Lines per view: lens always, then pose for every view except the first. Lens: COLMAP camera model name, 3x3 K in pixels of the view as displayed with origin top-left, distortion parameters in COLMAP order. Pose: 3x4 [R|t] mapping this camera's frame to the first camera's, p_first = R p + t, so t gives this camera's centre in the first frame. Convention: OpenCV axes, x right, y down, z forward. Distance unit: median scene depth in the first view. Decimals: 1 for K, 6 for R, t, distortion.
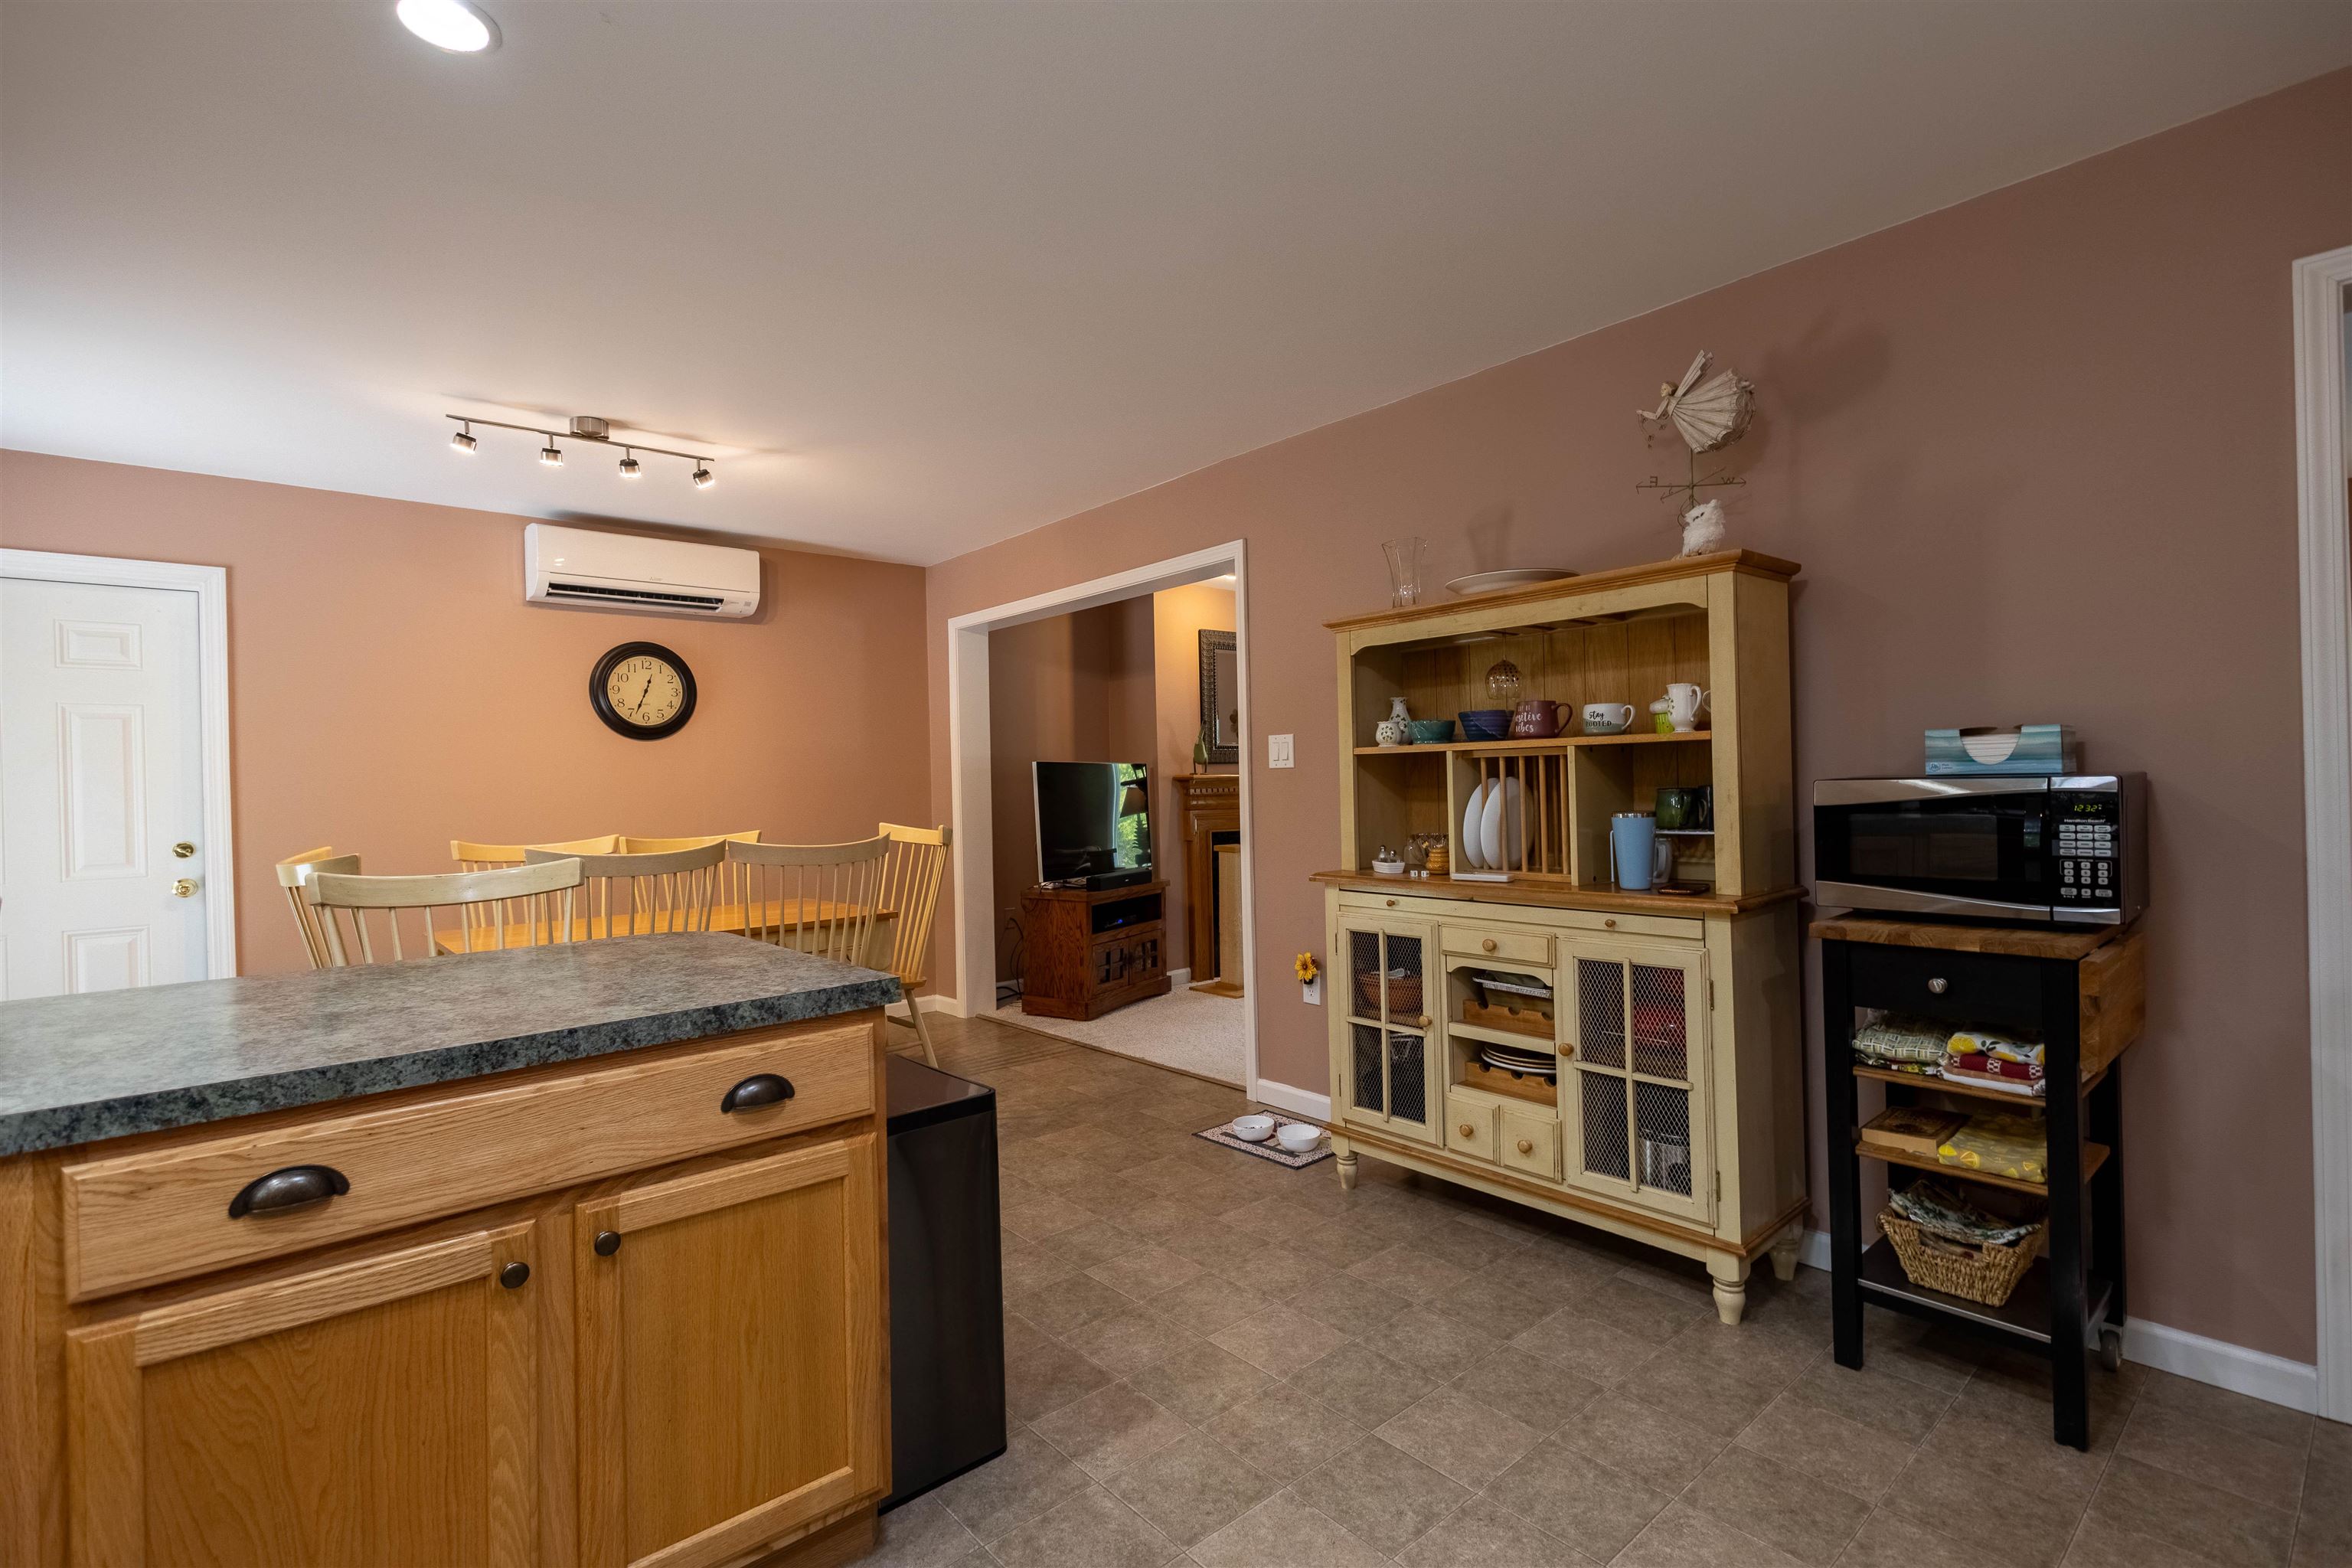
lens RADIAL K [[1076.7, 0, 1178.0], [0, 1076.7, 785.2], [0, 0, 1]] dist [0.013005, -0.002804]
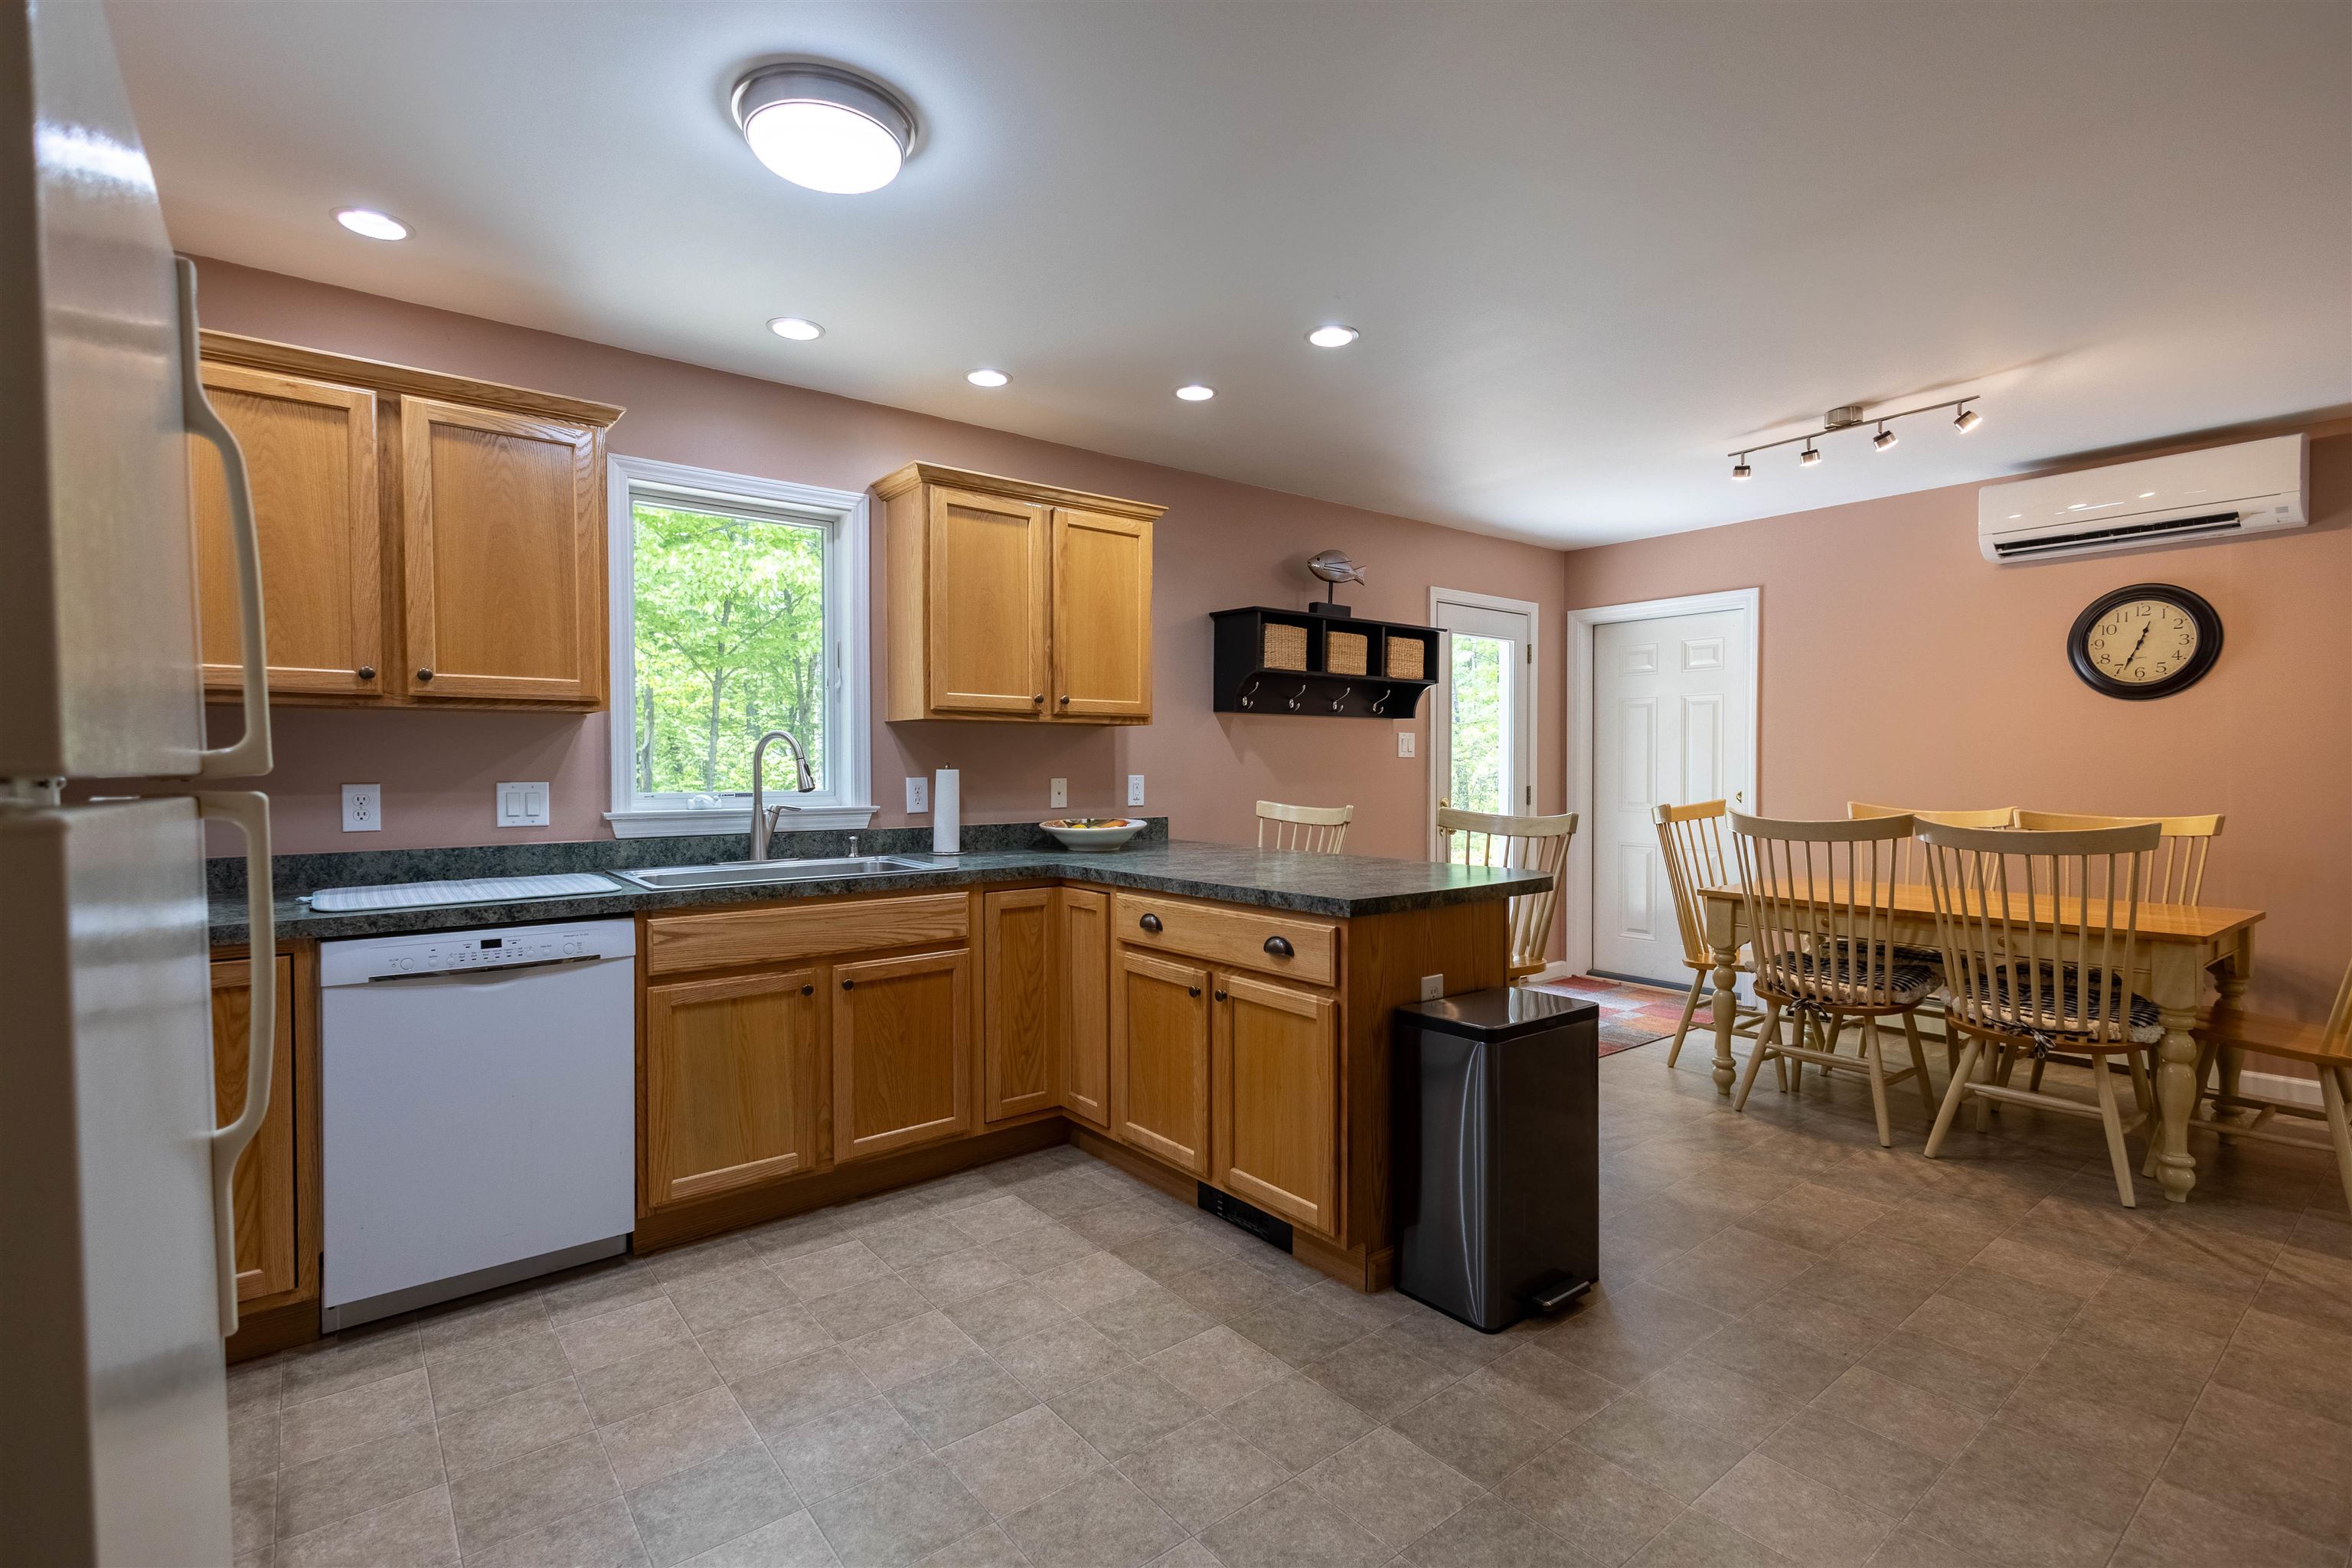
lens RADIAL K [[1076.7, 0, 1178.0], [0, 1076.7, 785.2], [0, 0, 1]] dist [0.013005, -0.002804]
pose [[-0.047151, 0.042883, -0.997967, 0.705019], [0.000514, 0.999079, 0.042907, -0.021368], [0.998888, 0.001510, -0.047129, 0.506148]]
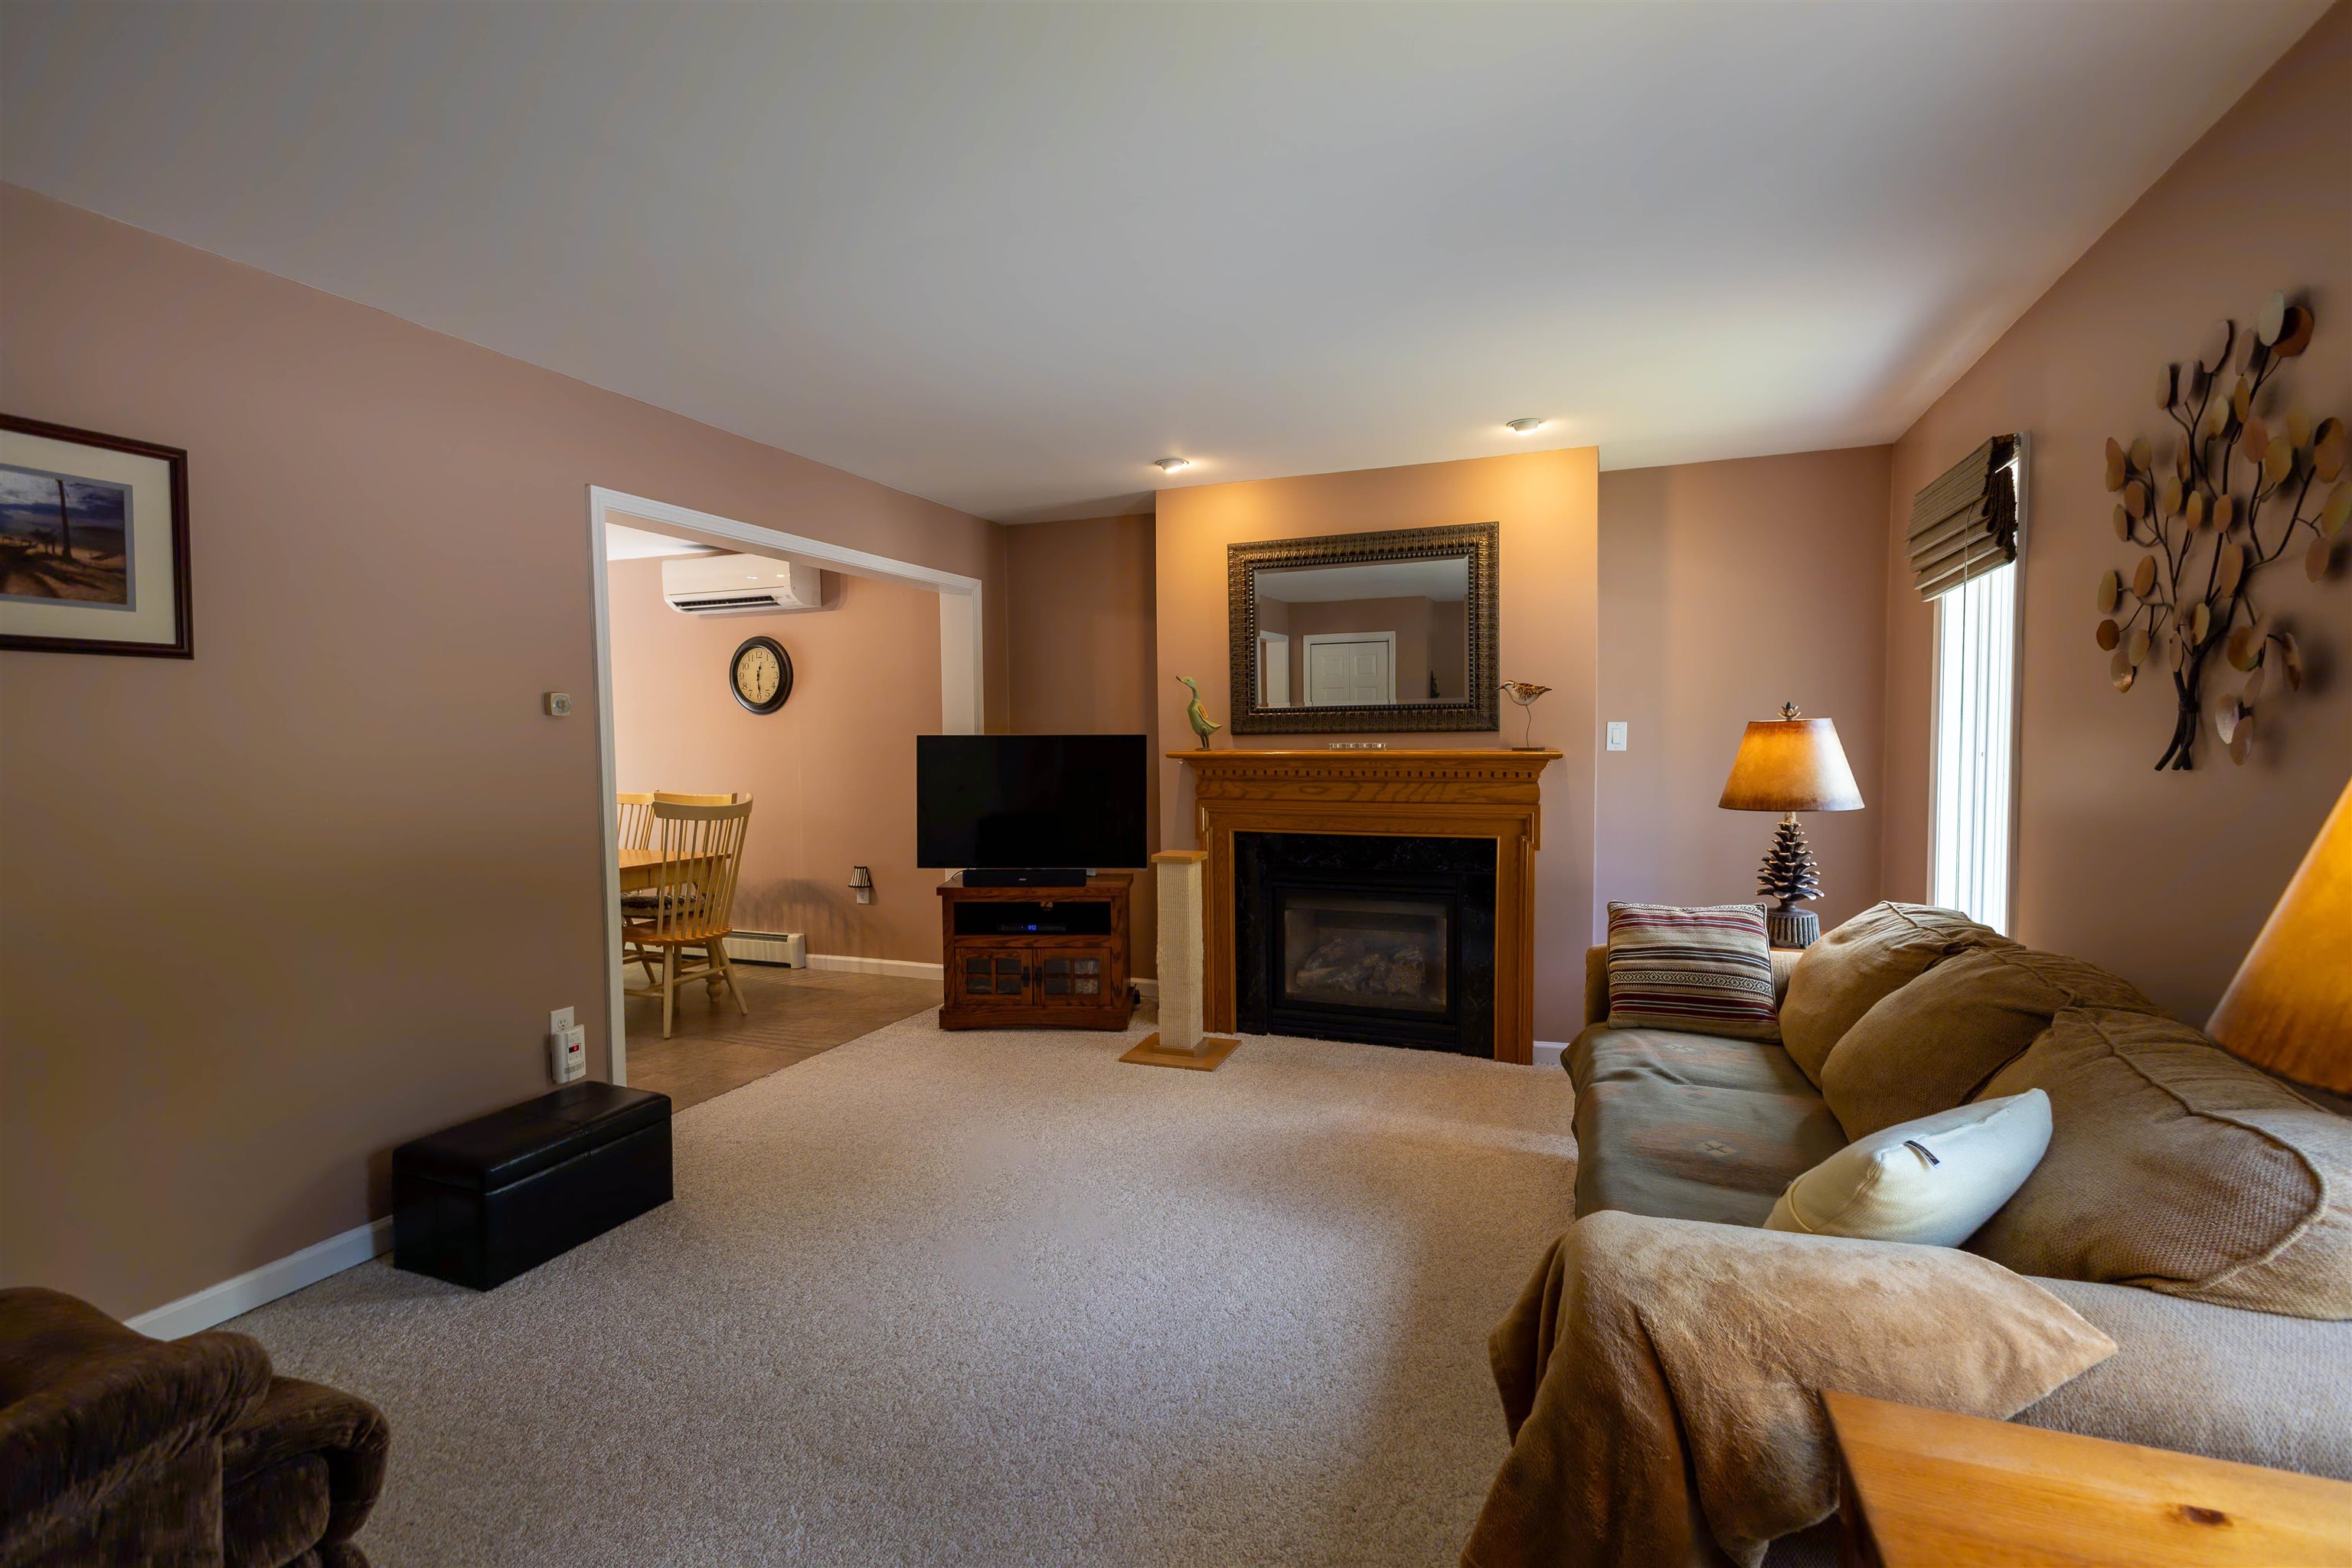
lens RADIAL K [[1076.7, 0, 1178.0], [0, 1076.7, 785.2], [0, 0, 1]] dist [0.013005, -0.002804]
pose [[0.460450, 0.061478, -0.885554, 1.511195], [-0.002835, 0.997696, 0.067789, -0.082379], [0.887681, -0.028703, 0.459563, 1.509033]]
